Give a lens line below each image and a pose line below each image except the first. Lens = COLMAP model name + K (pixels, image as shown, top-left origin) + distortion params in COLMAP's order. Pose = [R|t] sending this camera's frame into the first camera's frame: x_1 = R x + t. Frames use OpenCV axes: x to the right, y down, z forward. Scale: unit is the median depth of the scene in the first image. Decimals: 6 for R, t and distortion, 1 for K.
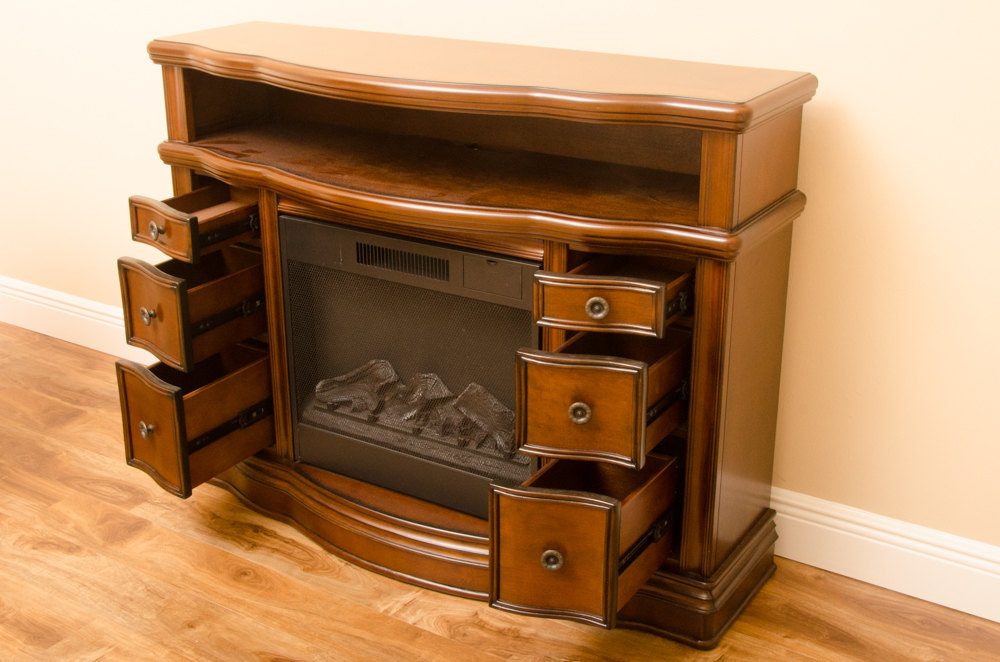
lens RADIAL K [[1259.2, 0, 503.1], [0, 1259.2, 336.8], [0, 0, 1]] dist [-0.013733, 0.000000]
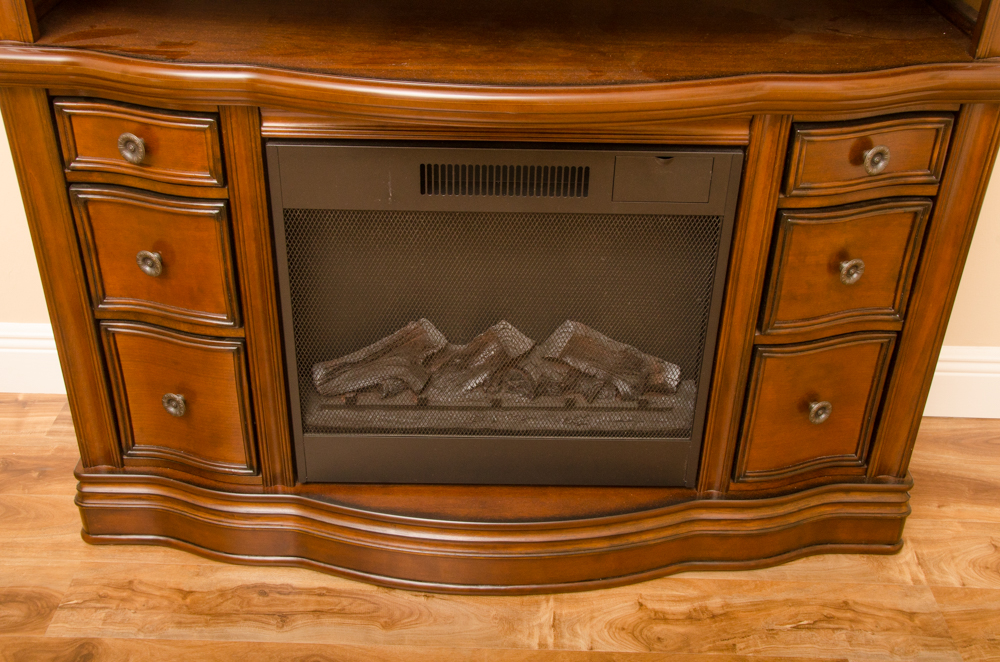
lens RADIAL K [[1112.9, 0, 494.8], [0, 1112.9, 357.3], [0, 0, 1]] dist [0.033902, 0.000000]
pose [[0.848692, -0.272124, 0.453509, -0.361121], [0.175218, 0.953720, 0.244369, -0.110083], [-0.499020, -0.127931, 0.857096, 0.452038]]
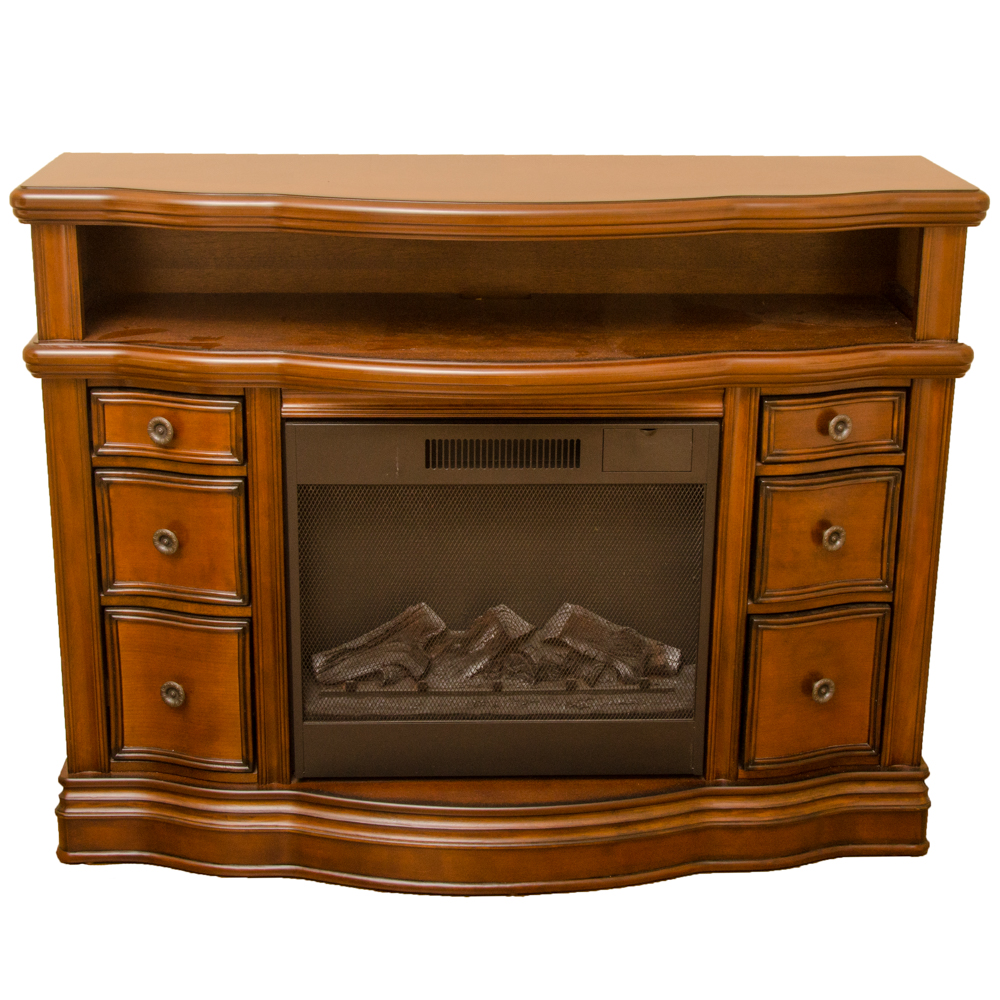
lens RADIAL K [[1802.5, 0, 500.3], [0, 1802.5, 498.7], [0, 0, 1]] dist [0.048736, 0.000000]
pose [[0.830453, -0.171884, 0.529910, -0.608102], [0.194053, 0.980890, 0.014054, -0.046416], [-0.522199, 0.091160, 0.847938, 0.106161]]
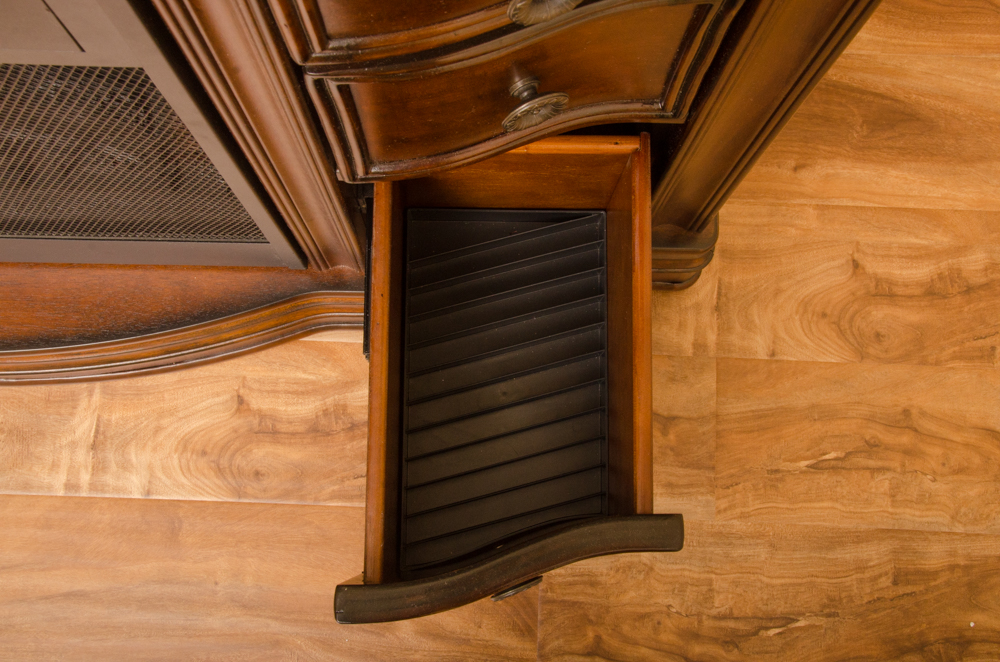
lens RADIAL K [[1225.9, 0, 498.5], [0, 1225.9, 337.2], [0, 0, 1]] dist [0.074309, 0.000000]
pose [[0.859074, -0.503120, 0.094138, 0.031275], [0.172704, 0.458048, 0.871989, -0.187637], [-0.481835, -0.732845, 0.480388, 0.714043]]
